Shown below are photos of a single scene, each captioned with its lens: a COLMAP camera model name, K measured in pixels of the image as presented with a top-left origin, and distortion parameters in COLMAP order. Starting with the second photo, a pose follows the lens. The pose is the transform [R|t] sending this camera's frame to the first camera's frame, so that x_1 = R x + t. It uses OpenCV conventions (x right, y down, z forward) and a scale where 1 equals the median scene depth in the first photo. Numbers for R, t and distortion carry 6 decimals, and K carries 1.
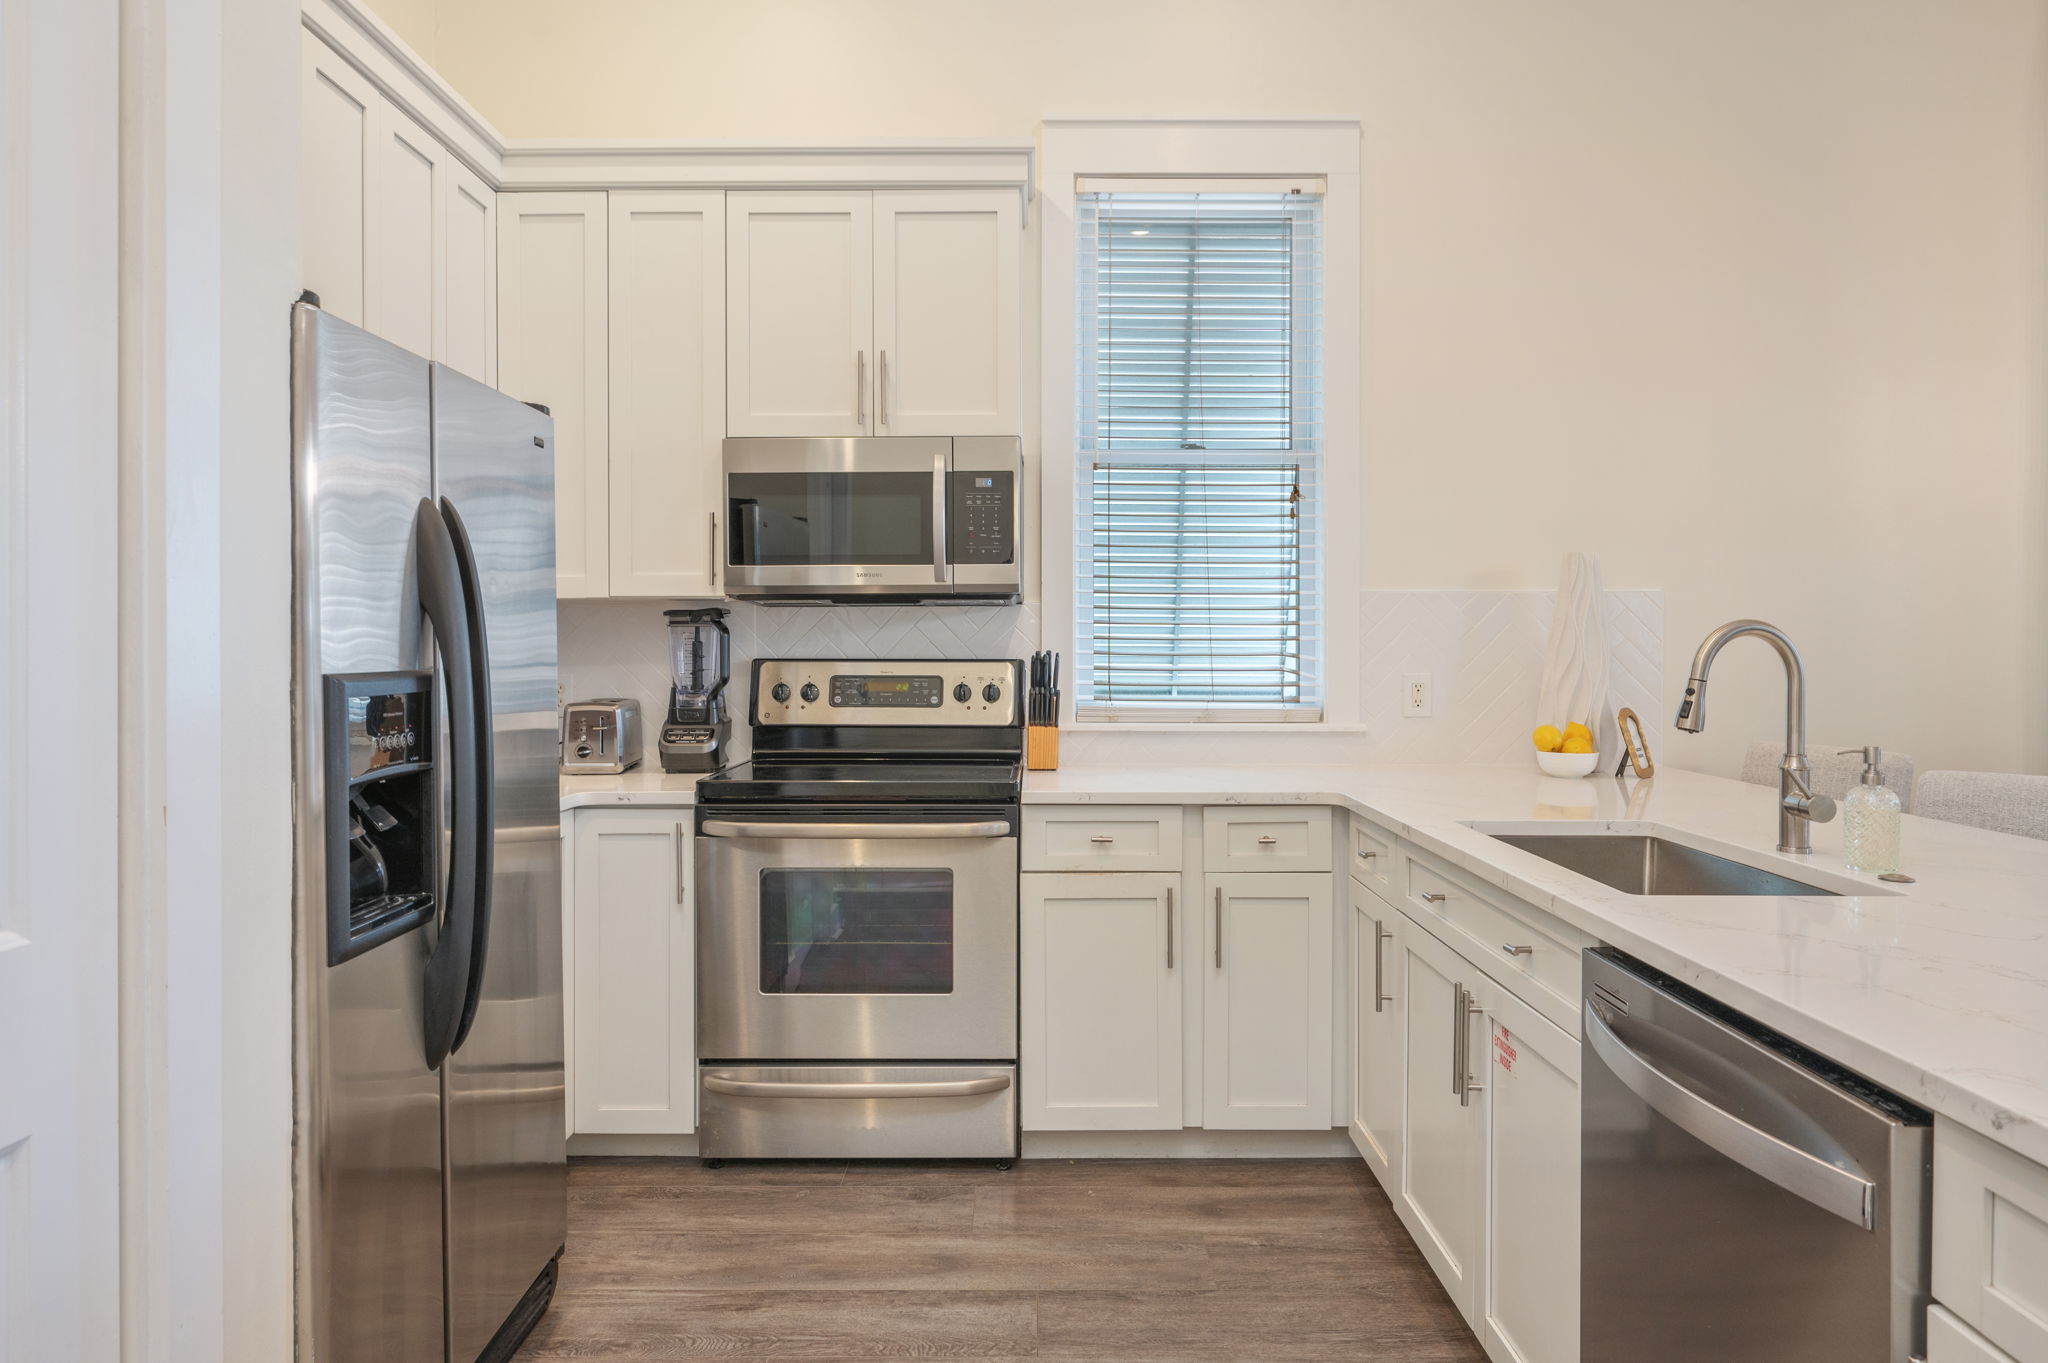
lens RADIAL K [[1276.9, 0, 1038.0], [0, 1276.9, 649.3], [0, 0, 1]] dist [-0.002217, 0.000294]
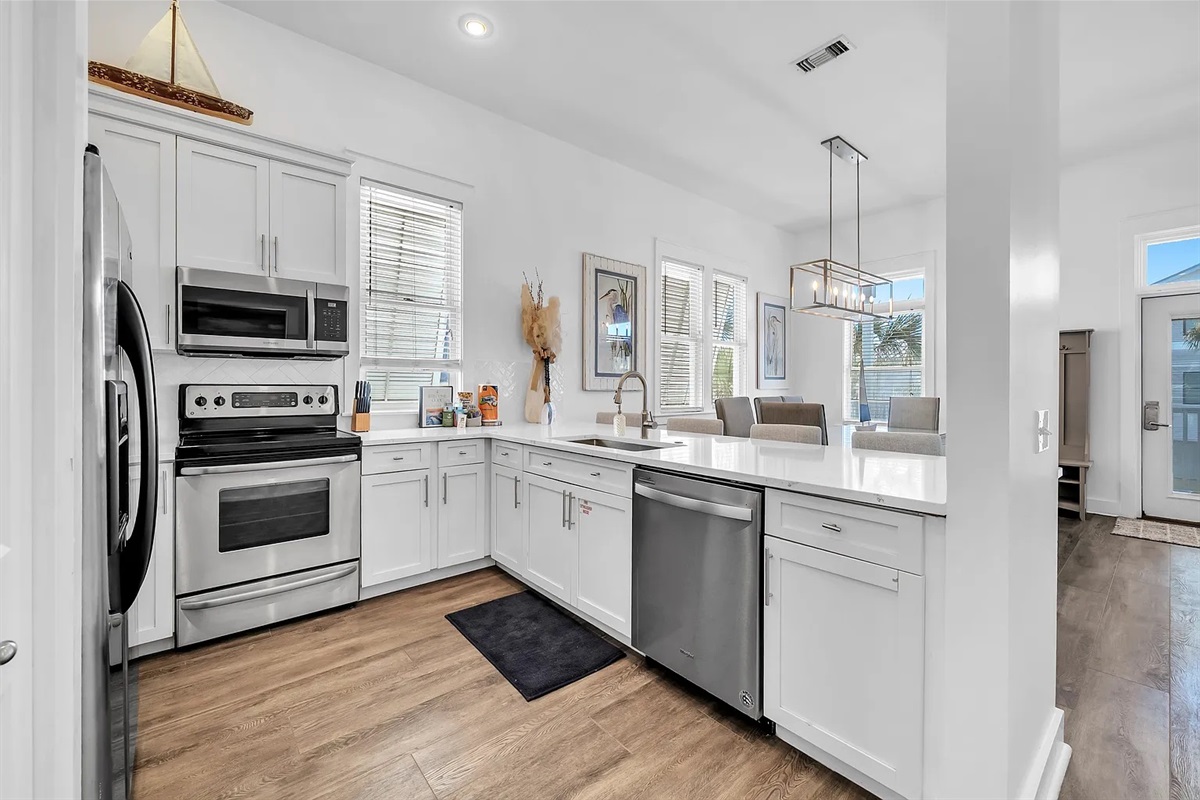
lens RADIAL K [[485.6, 0, 596.9], [0, 485.6, 386.1], [0, 0, 1]] dist [-0.000276, 0.000135]
pose [[0.766540, 0.001783, 0.642194, -0.250856], [0.000130, 0.999996, -0.002932, 0.015274], [-0.642196, 0.002331, 0.766537, 0.055552]]
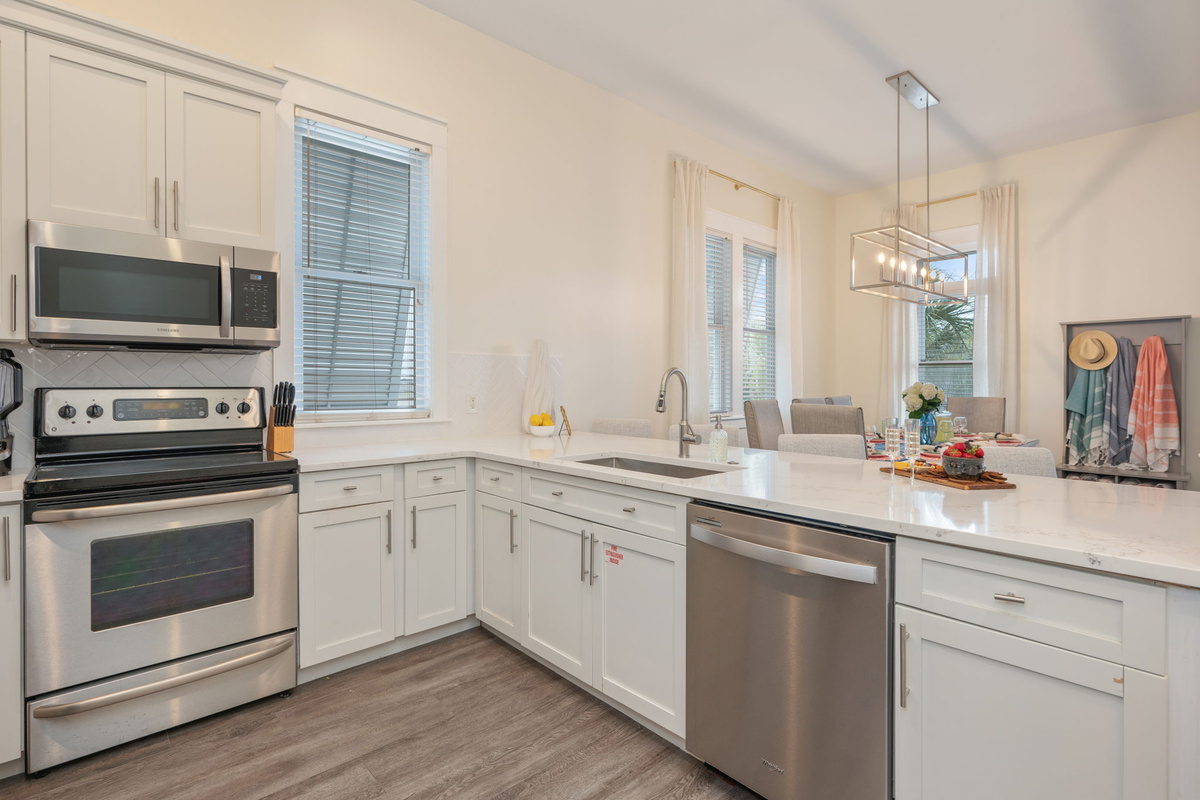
lens RADIAL K [[579.0, 0, 606.3], [0, 579.0, 383.6], [0, 0, 1]] dist [-0.001797, -0.000072]
pose [[0.735100, -0.002073, 0.677956, -0.230175], [0.004064, 0.999991, -0.001350, 0.007291], [-0.677947, 0.003748, 0.735102, 0.173570]]
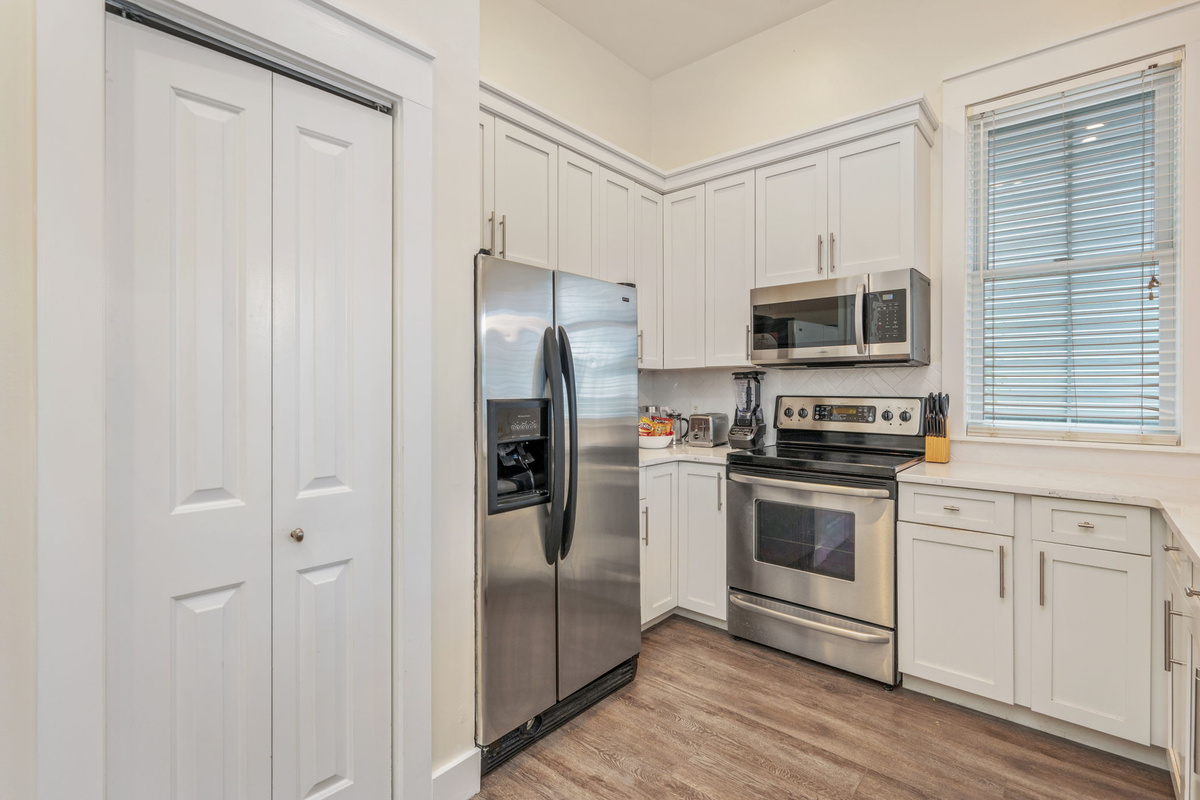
lens RADIAL K [[561.7, 0, 600.2], [0, 561.7, 389.3], [0, 0, 1]] dist [0.001048, 0.000457]
pose [[0.753817, 0.002208, -0.657080, 0.182454], [-0.004573, 0.999988, -0.001885, 0.000507], [0.657068, 0.004426, 0.753818, 0.163343]]
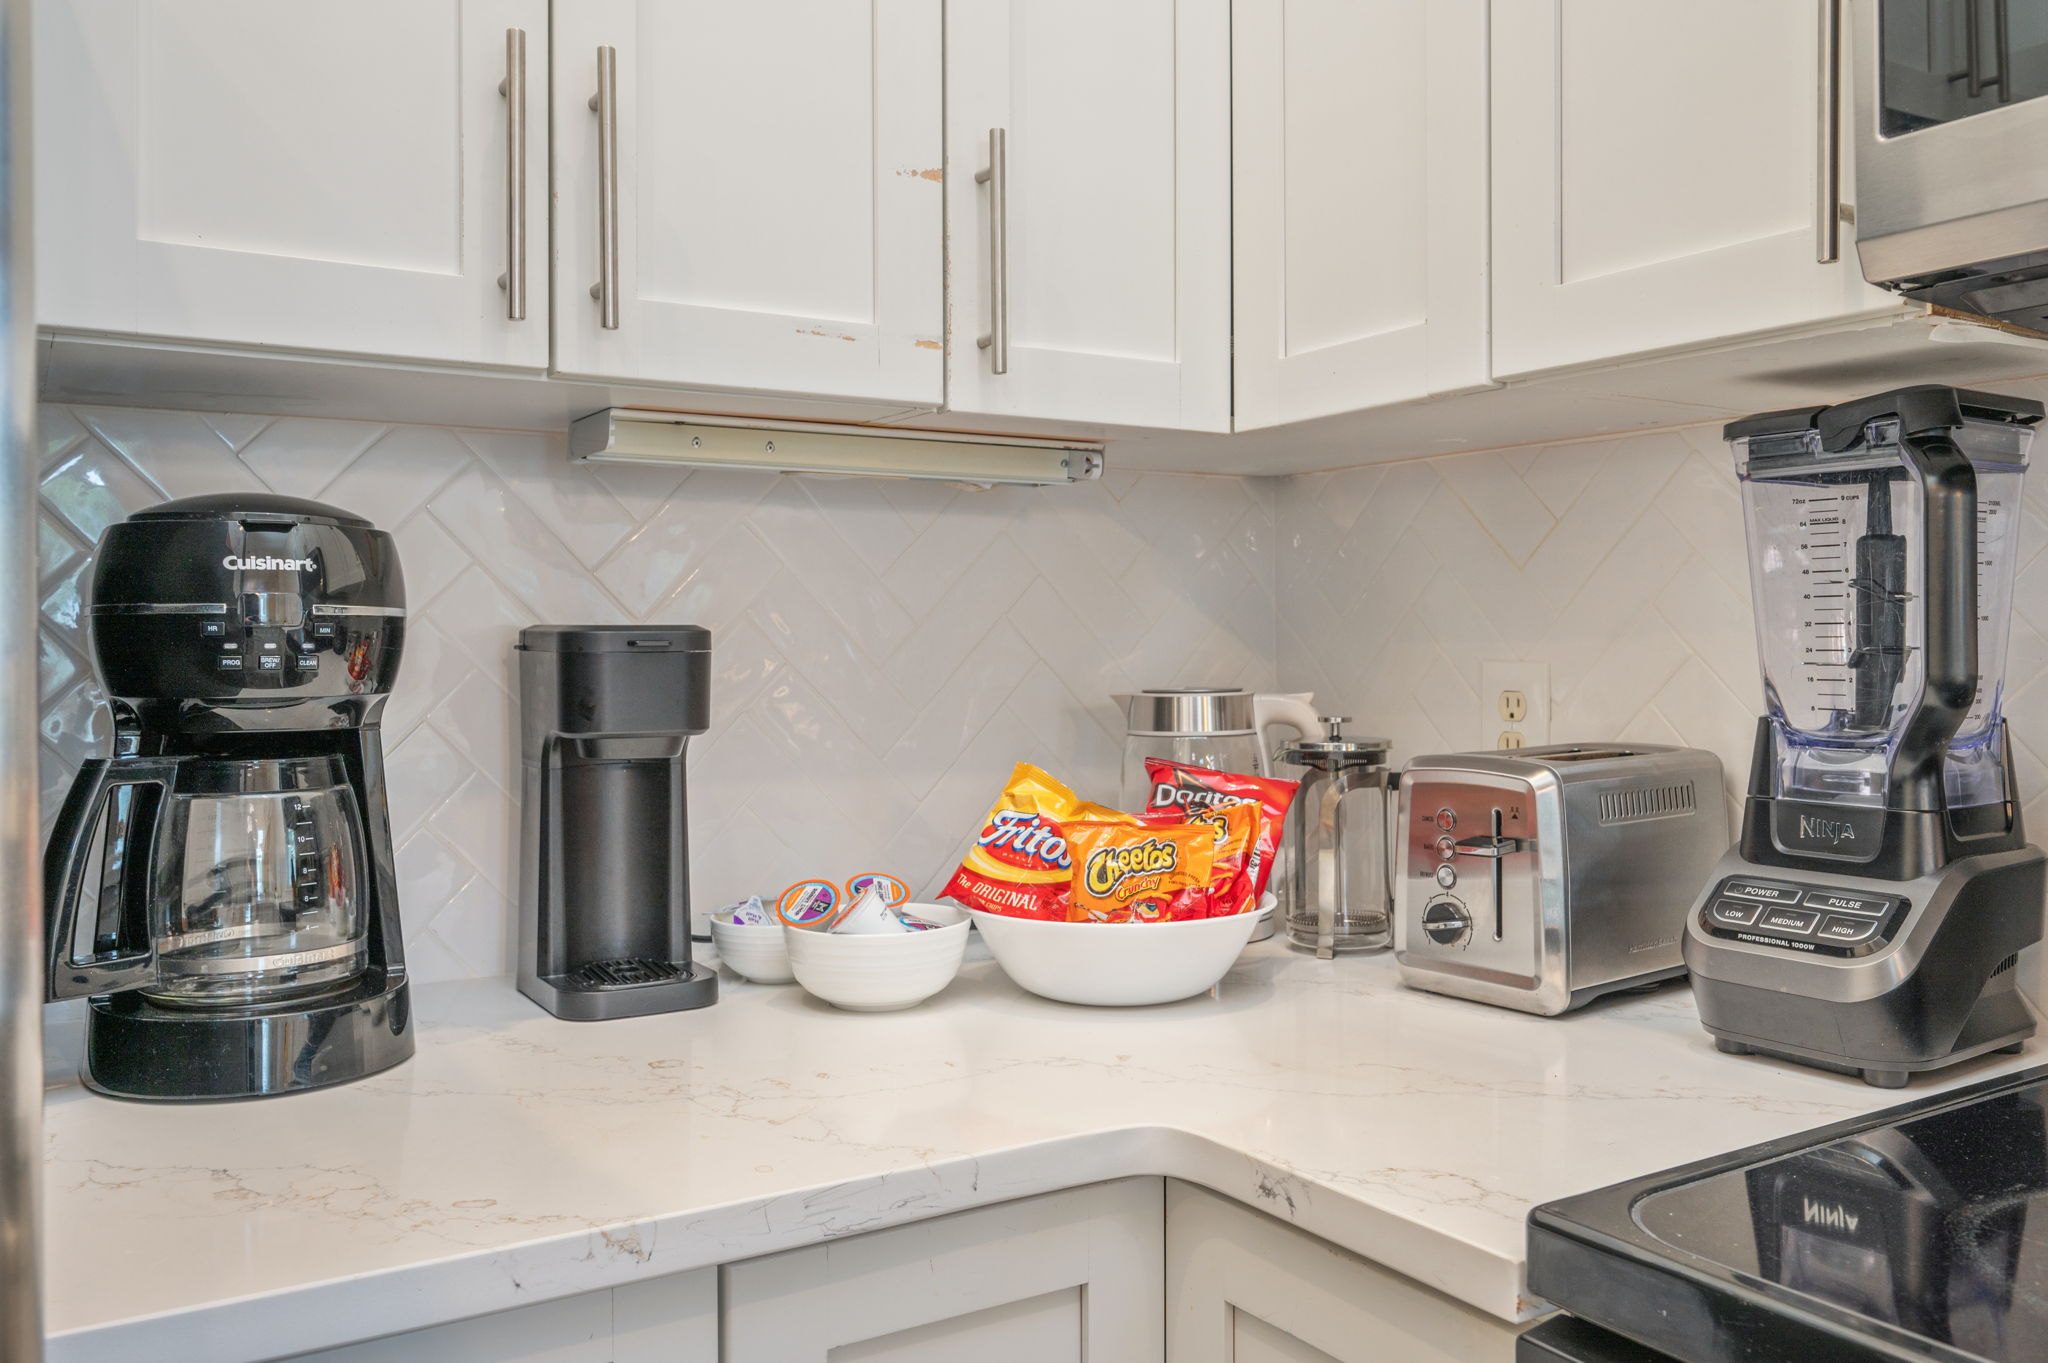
lens RADIAL K [[1650.5, 0, 1025.3], [0, 1650.5, 639.5], [0, 0, 1]] dist [-0.002832, -0.001346]
pose [[0.529531, 0.000080, -0.848291, -0.094455], [-0.003095, 0.999994, -0.001838, 0.017615], [0.848285, 0.003599, 0.529528, 0.797299]]
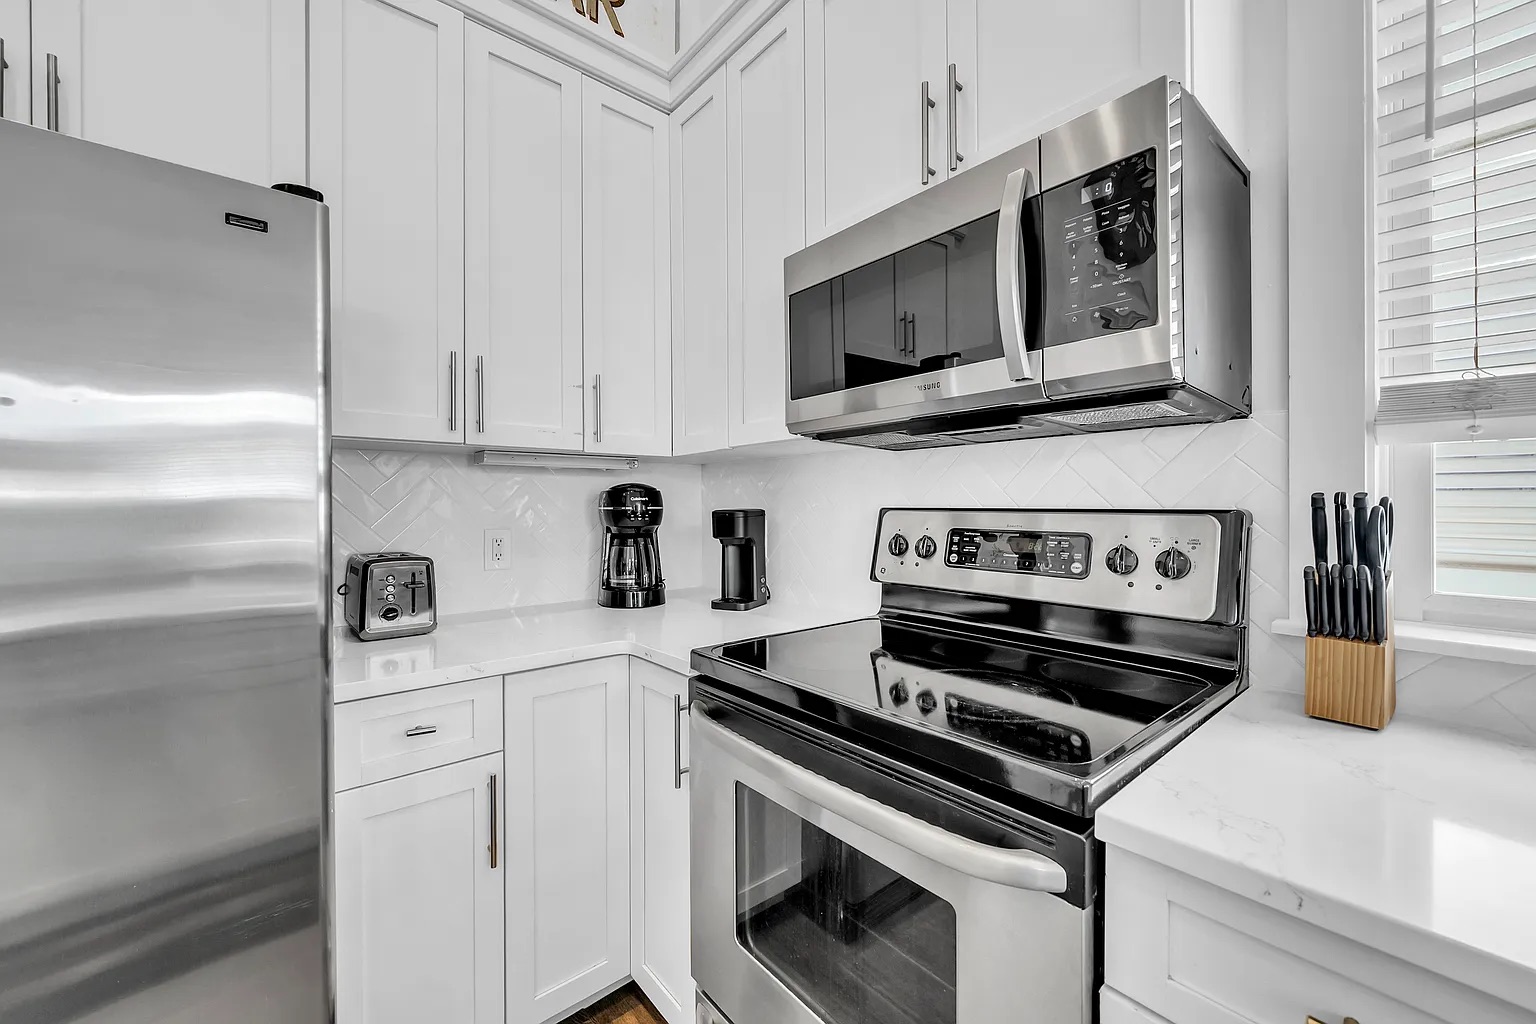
lens RADIAL K [[607.3, 0, 763.1], [0, 607.3, 506.8], [0, 0, 1]] dist [-0.002759, -0.000292]
pose [[0.638259, 0.002350, -0.769818, 0.073702], [-0.002215, 0.999997, 0.001216, 0.007649], [0.769818, 0.000929, 0.638263, 0.774023]]
